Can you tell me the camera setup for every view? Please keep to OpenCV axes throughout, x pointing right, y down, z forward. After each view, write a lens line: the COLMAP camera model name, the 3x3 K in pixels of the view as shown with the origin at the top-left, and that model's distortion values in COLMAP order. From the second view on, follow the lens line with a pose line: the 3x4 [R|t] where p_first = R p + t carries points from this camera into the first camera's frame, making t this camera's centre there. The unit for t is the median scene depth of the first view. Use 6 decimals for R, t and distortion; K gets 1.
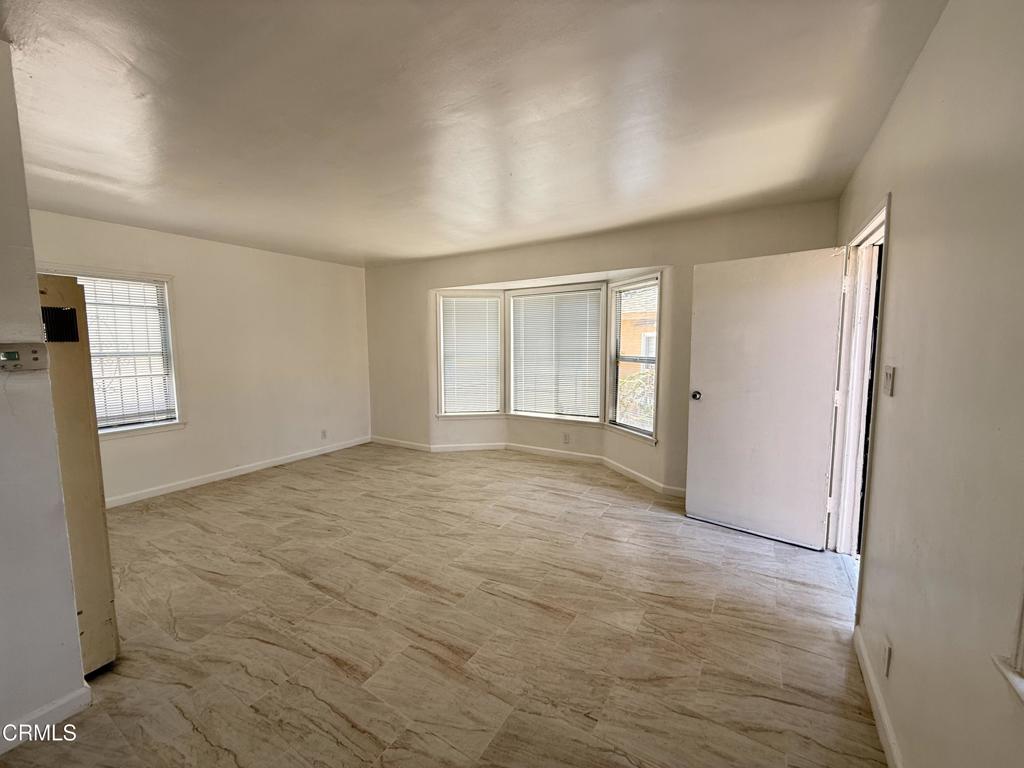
lens RADIAL K [[406.6, 0, 510.8], [0, 406.6, 380.8], [0, 0, 1]] dist [0.001118, 0.000009]
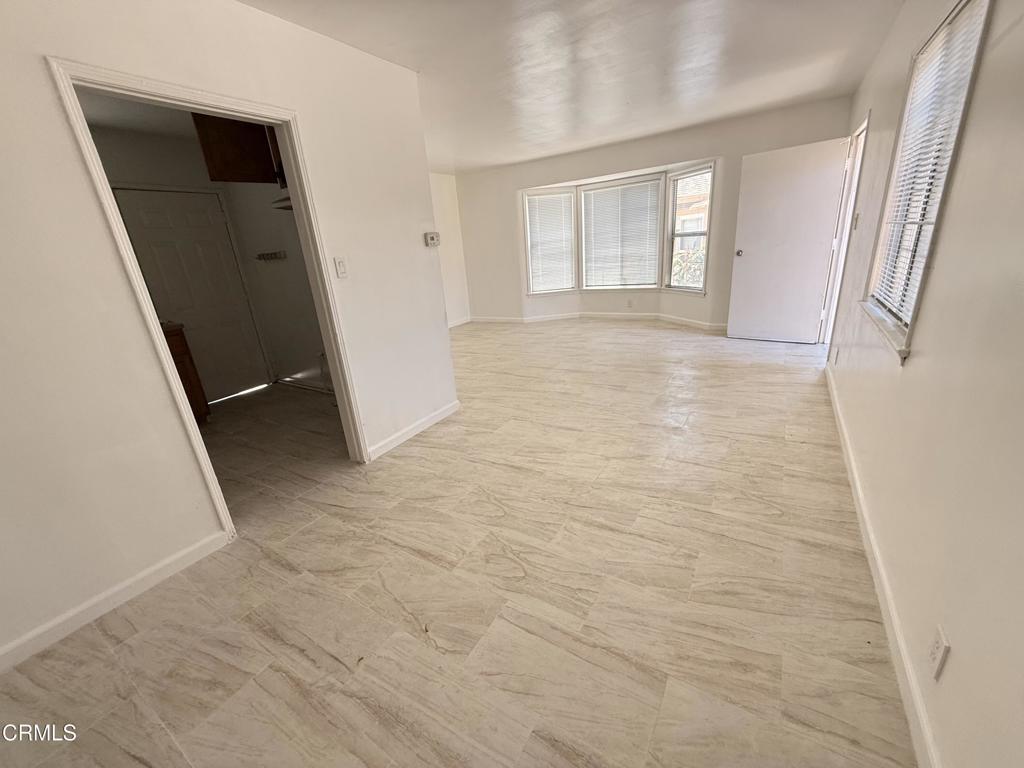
lens RADIAL K [[406.6, 0, 510.8], [0, 406.6, 380.8], [0, 0, 1]] dist [0.001118, 0.000009]
pose [[0.997390, -0.065108, -0.031206, -0.251458], [0.070506, 0.971398, 0.226749, 0.066642], [0.015551, -0.228358, 0.973453, -0.392552]]
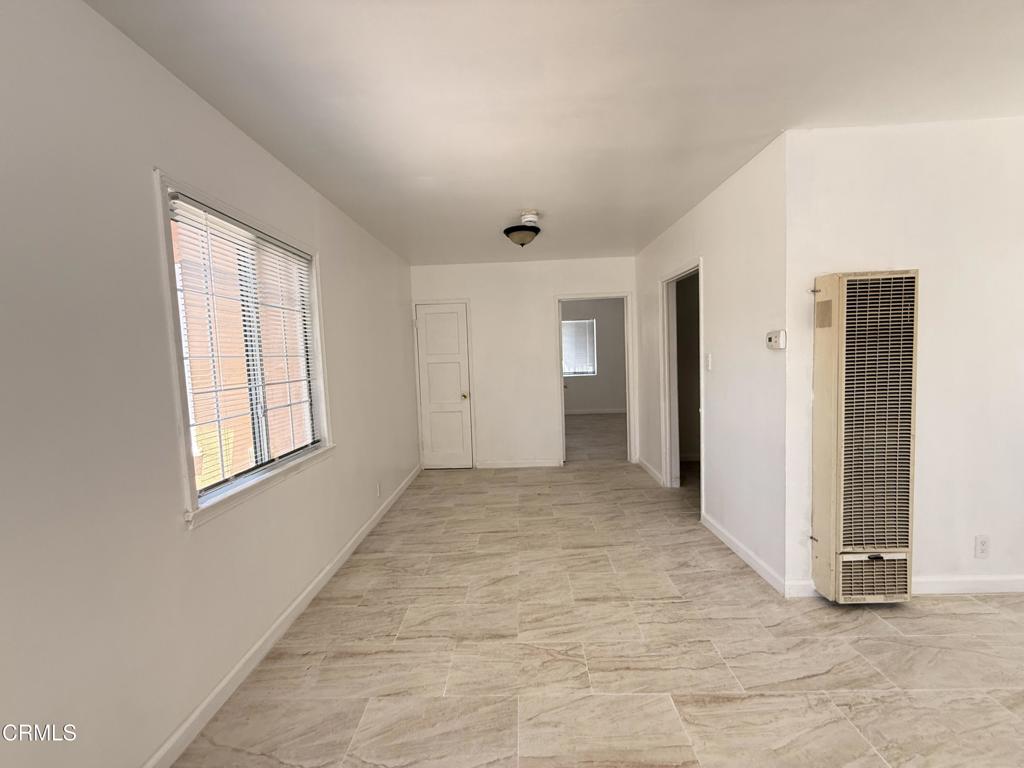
lens RADIAL K [[406.6, 0, 510.8], [0, 406.6, 380.8], [0, 0, 1]] dist [0.001118, 0.000009]
pose [[-0.858078, 0.073072, -0.508295, 0.145974], [-0.006752, 0.988133, 0.153451, -0.044088], [0.513476, 0.135105, -0.847402, 0.586270]]
